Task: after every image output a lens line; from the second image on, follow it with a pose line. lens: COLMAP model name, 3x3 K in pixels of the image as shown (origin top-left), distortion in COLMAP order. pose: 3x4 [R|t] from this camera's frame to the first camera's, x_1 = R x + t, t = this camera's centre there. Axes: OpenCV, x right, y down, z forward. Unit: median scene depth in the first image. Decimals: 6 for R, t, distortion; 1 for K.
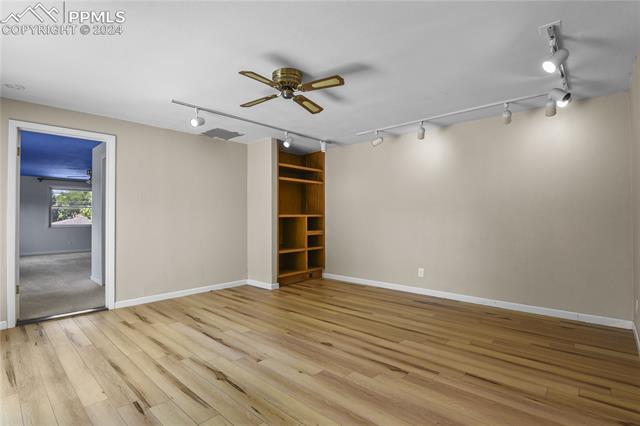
lens RADIAL K [[313.0, 0, 320.7], [0, 313.0, 214.3], [0, 0, 1]] dist [-0.020908, -0.001108]
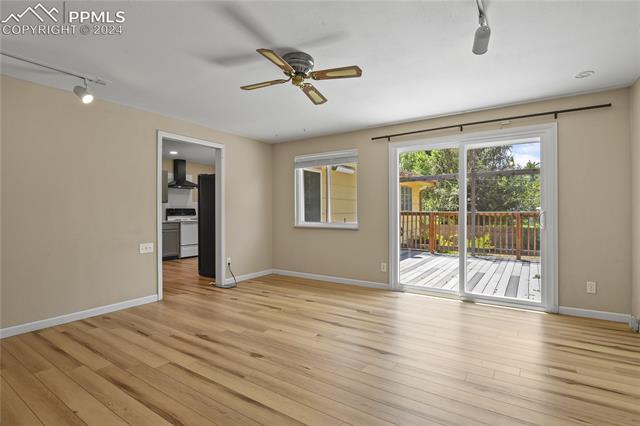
lens RADIAL K [[313.0, 0, 319.0], [0, 313.0, 211.8], [0, 0, 1]] dist [-0.020908, -0.001108]
pose [[-0.989045, 0.007187, -0.147439, -0.032494], [0.008984, 0.999893, -0.011526, 0.025723], [0.147341, -0.012725, -0.989004, 2.171692]]
